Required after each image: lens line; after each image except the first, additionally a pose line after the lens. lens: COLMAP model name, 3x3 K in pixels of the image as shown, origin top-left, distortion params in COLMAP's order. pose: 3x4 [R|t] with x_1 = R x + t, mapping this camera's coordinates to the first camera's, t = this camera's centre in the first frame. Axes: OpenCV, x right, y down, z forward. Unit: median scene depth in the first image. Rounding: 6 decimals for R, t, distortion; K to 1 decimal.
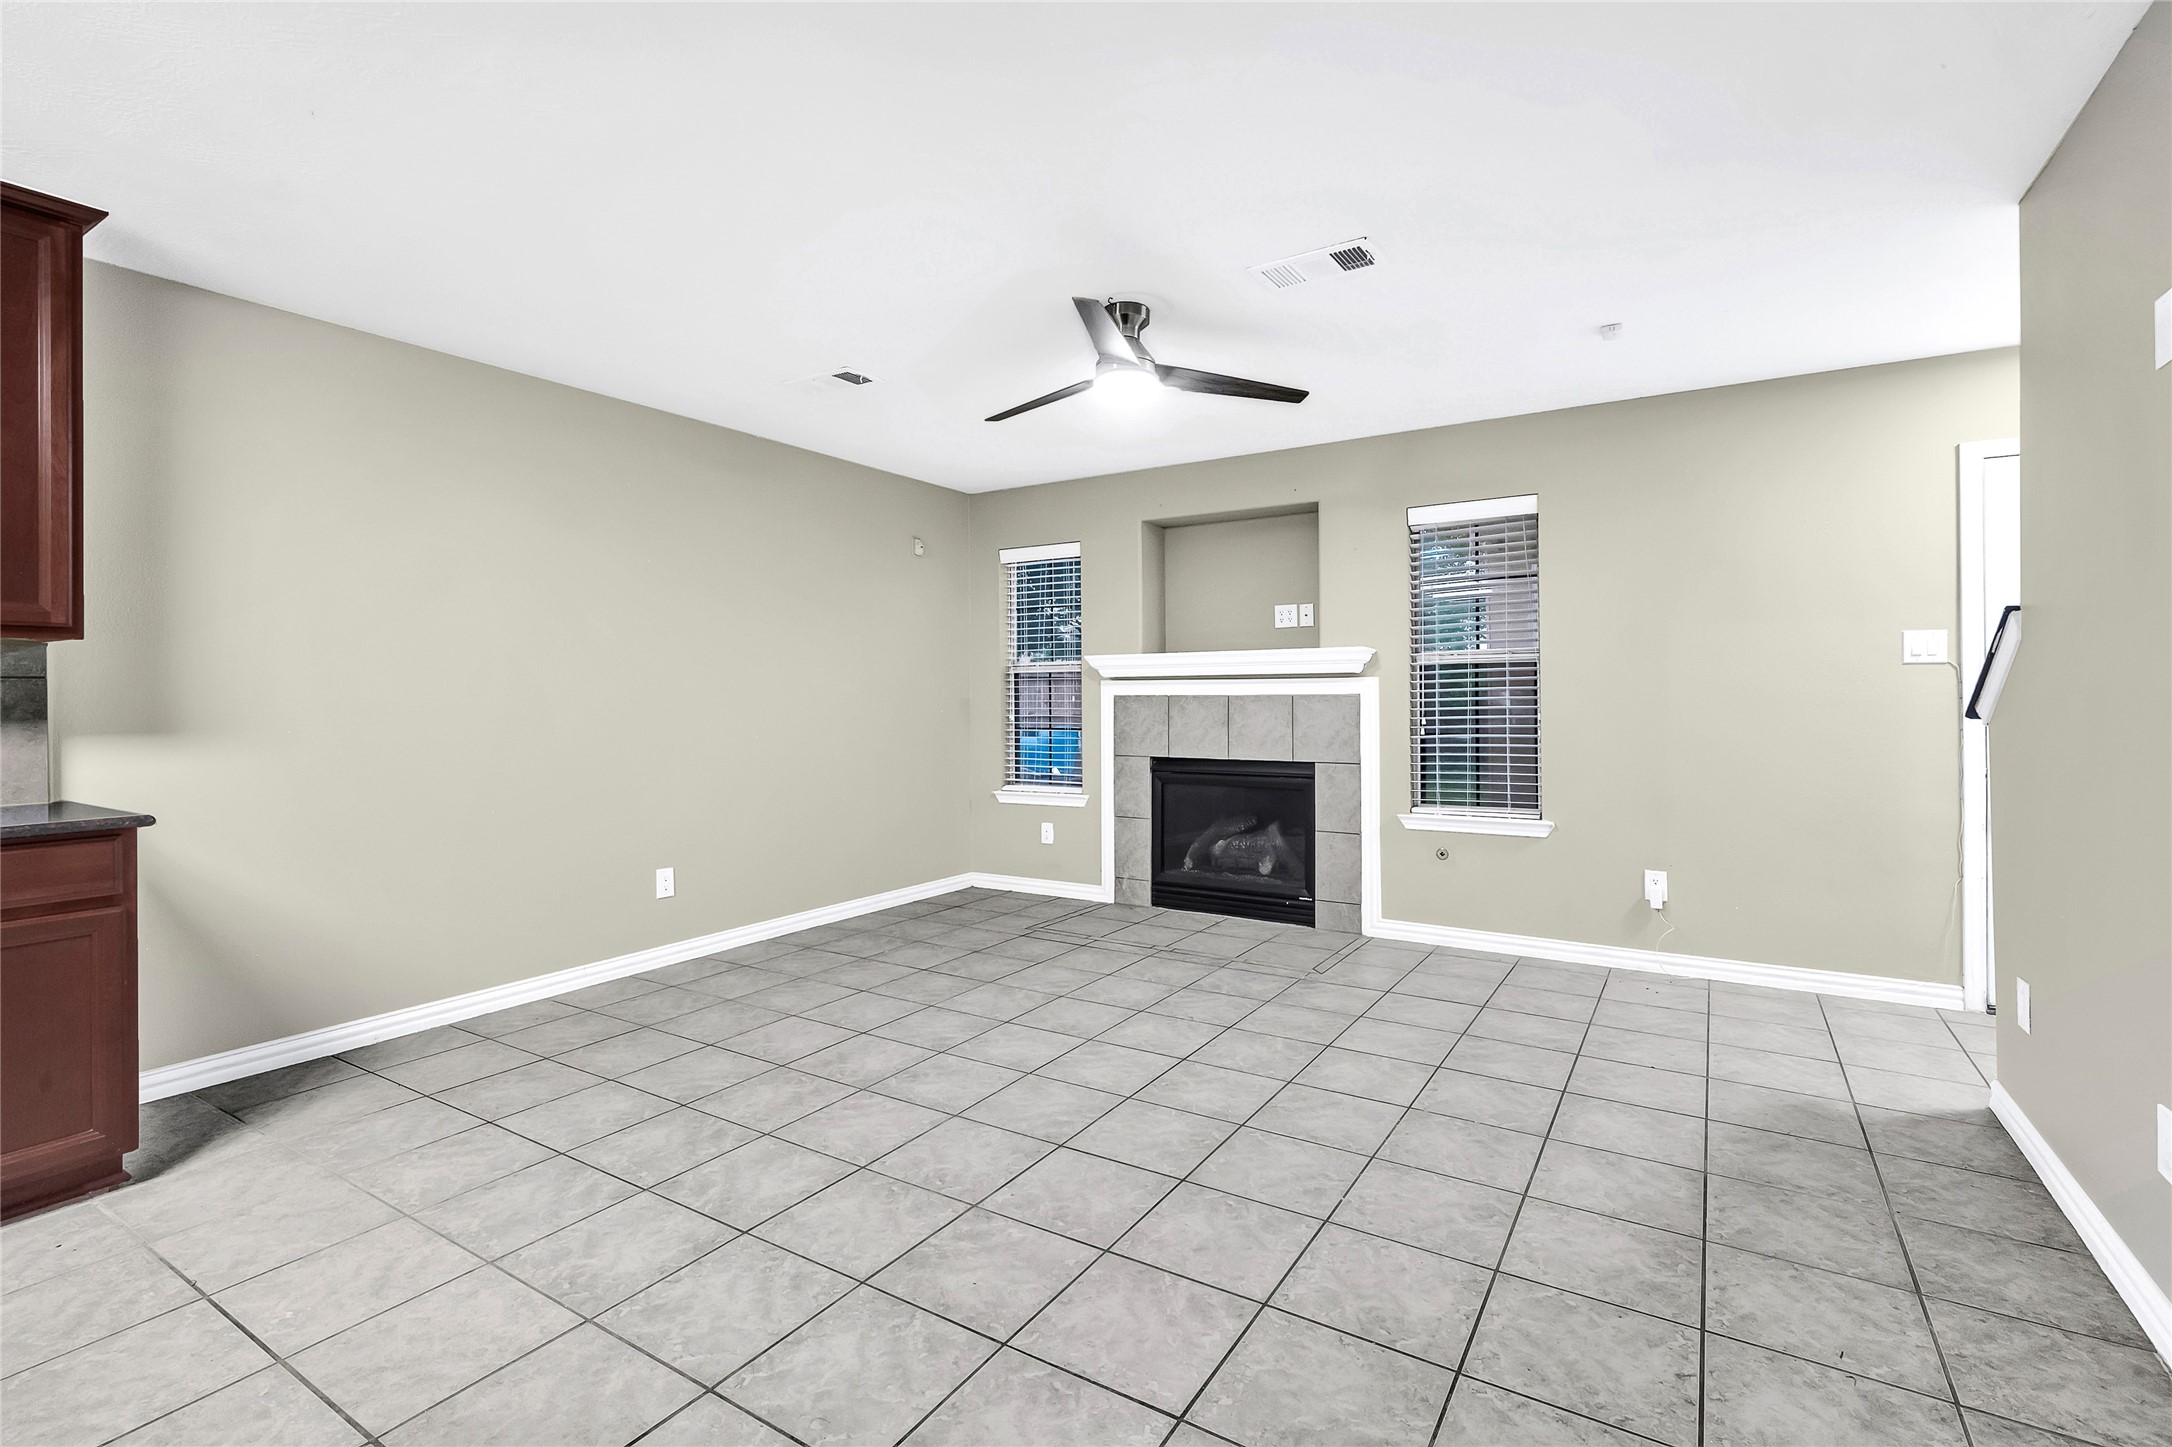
lens RADIAL K [[978.9, 0, 1101.1], [0, 978.9, 685.9], [0, 0, 1]] dist [0.002745, -0.002218]
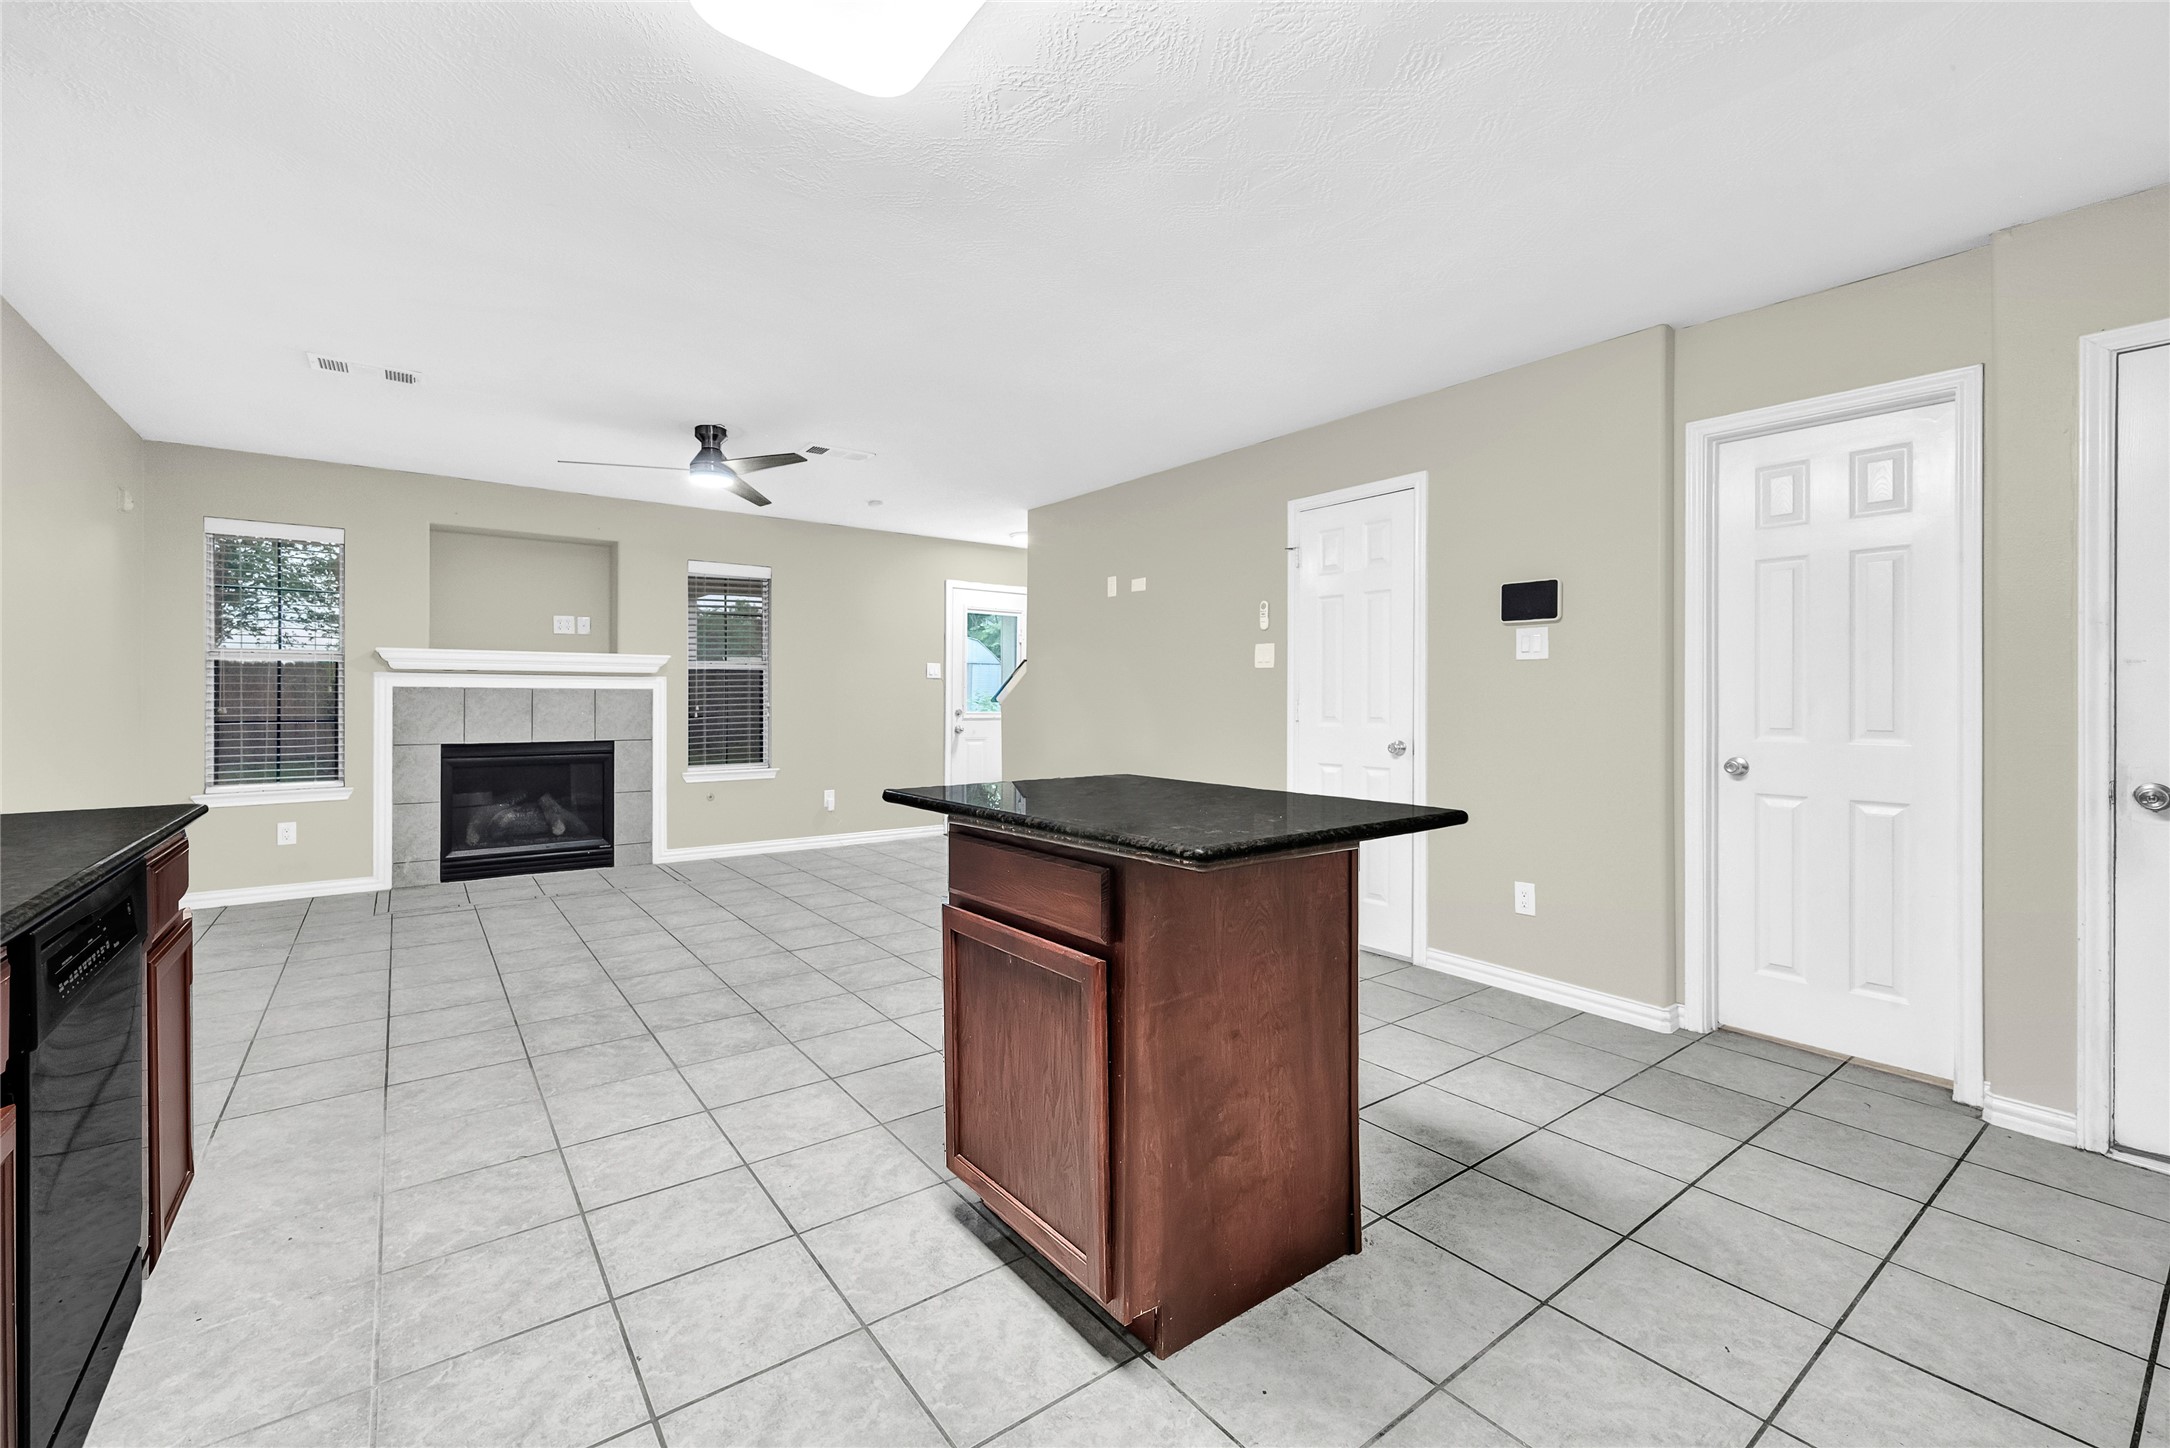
lens RADIAL K [[878.7, 0, 1103.9], [0, 878.7, 705.6], [0, 0, 1]] dist [-0.002693, -0.000893]
pose [[0.341996, -0.001318, 0.939700, -0.699191], [-0.019143, 0.999782, 0.008369, 0.008828], [-0.939506, -0.020851, 0.341896, -0.018191]]
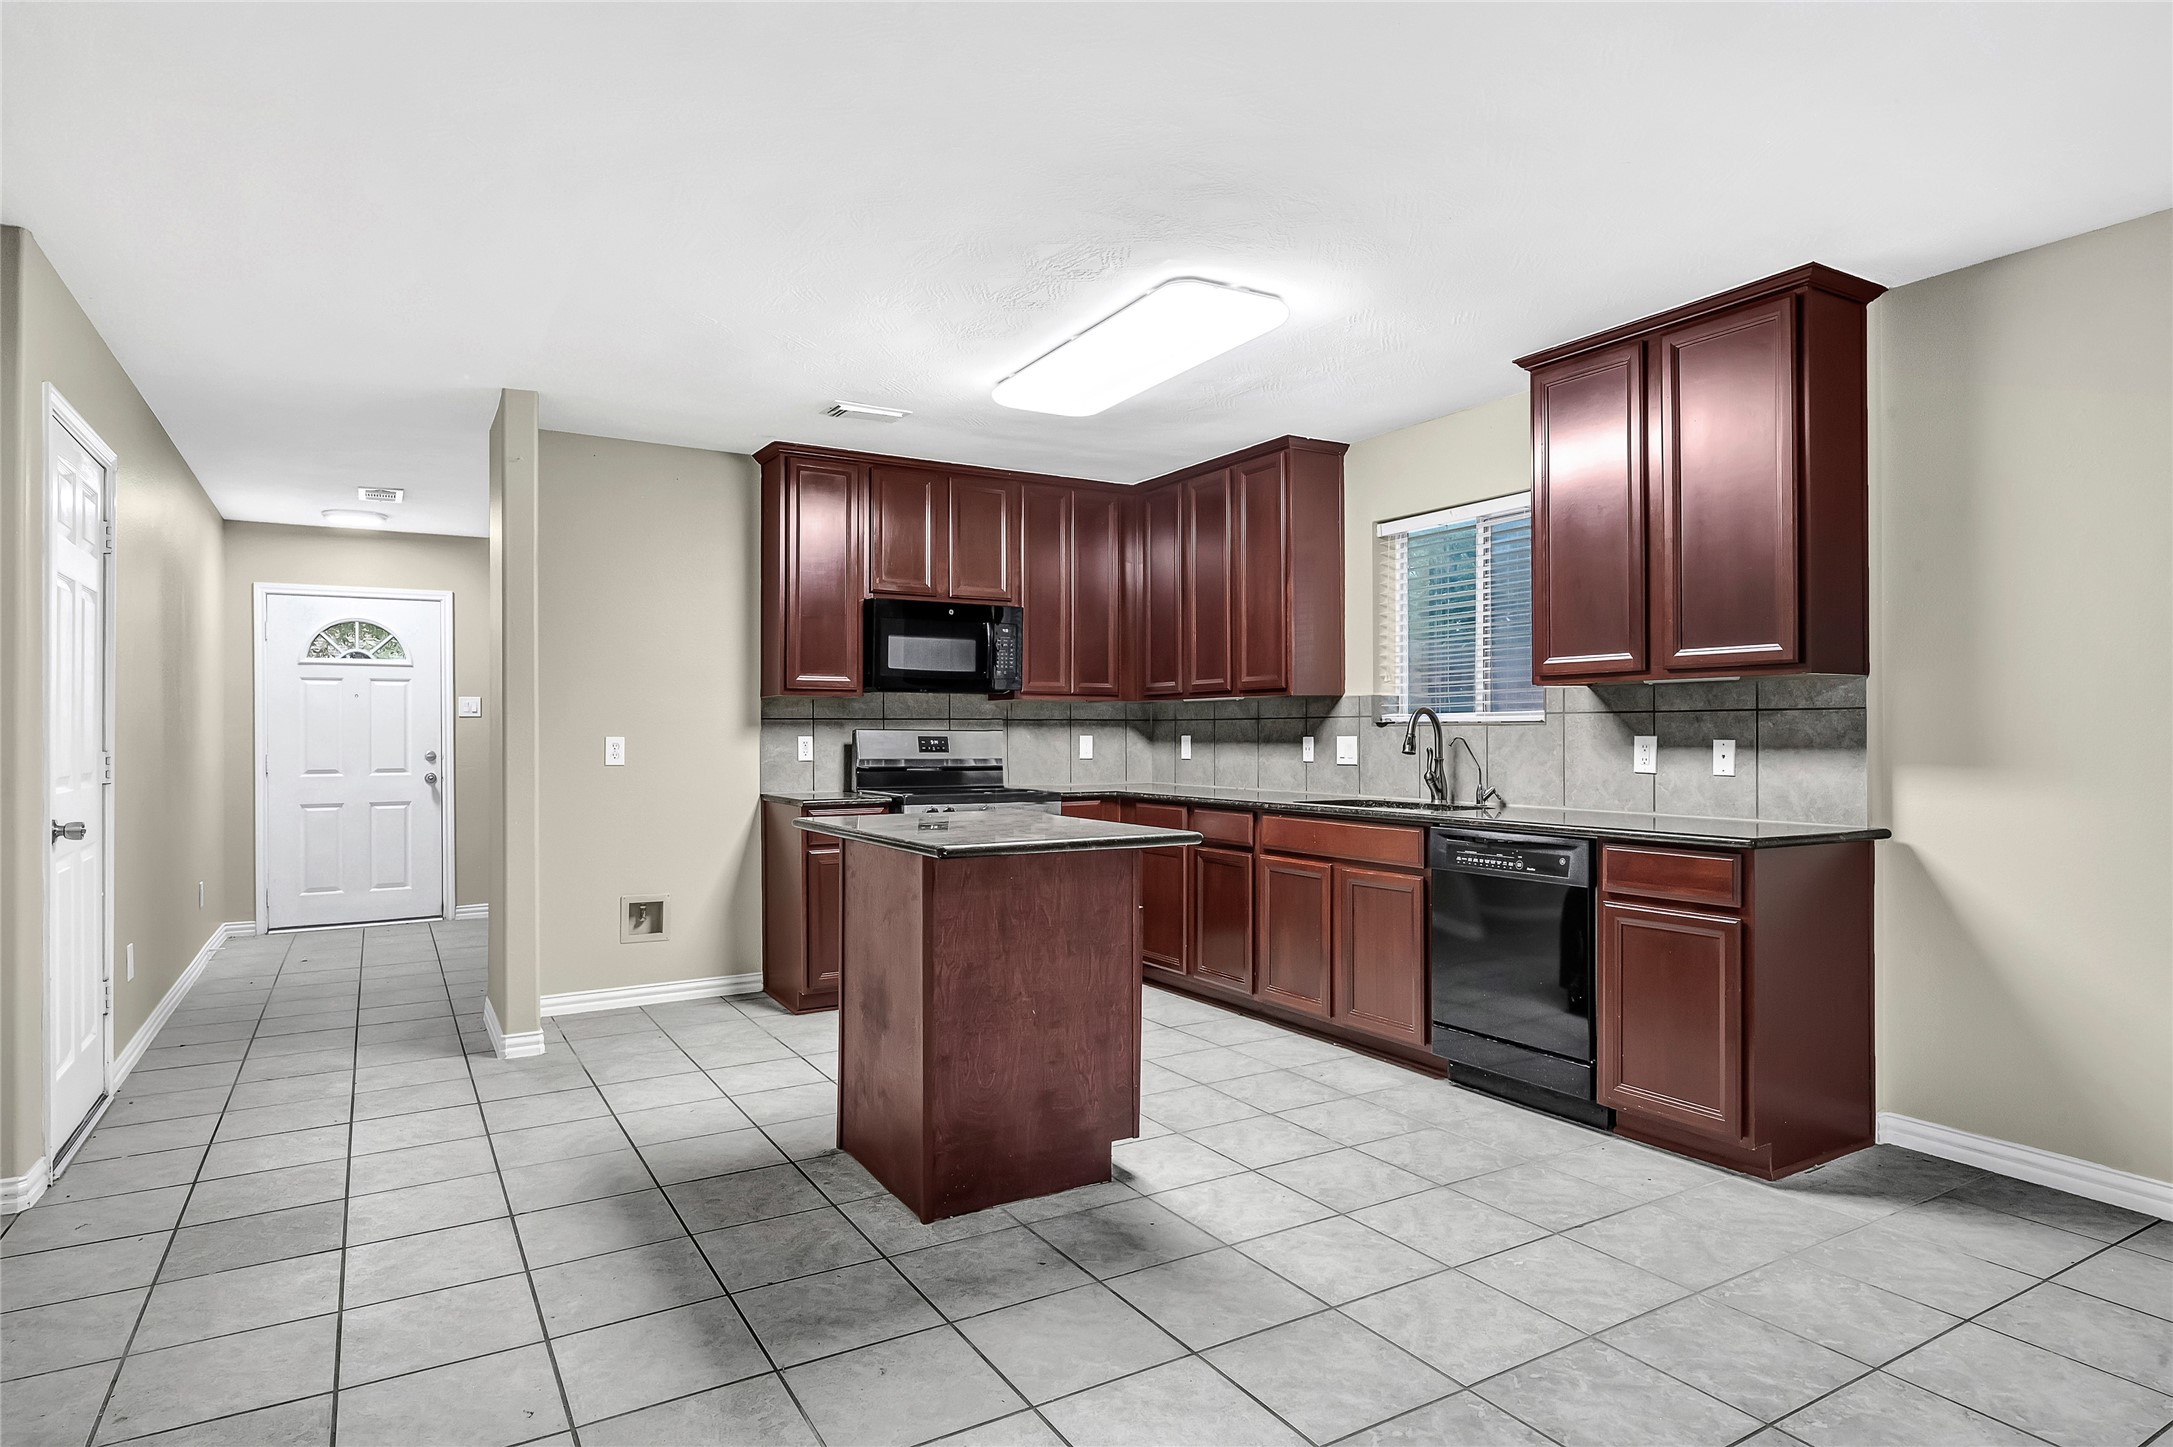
lens RADIAL K [[1235.5, 0, 1063.7], [0, 1235.5, 679.8], [0, 0, 1]] dist [-0.003045, 0.008467]
pose [[-0.480213, -0.027439, -0.876722, 0.291771], [0.016607, 0.999047, -0.040363, -0.002240], [0.876994, -0.033943, -0.479300, 0.488763]]
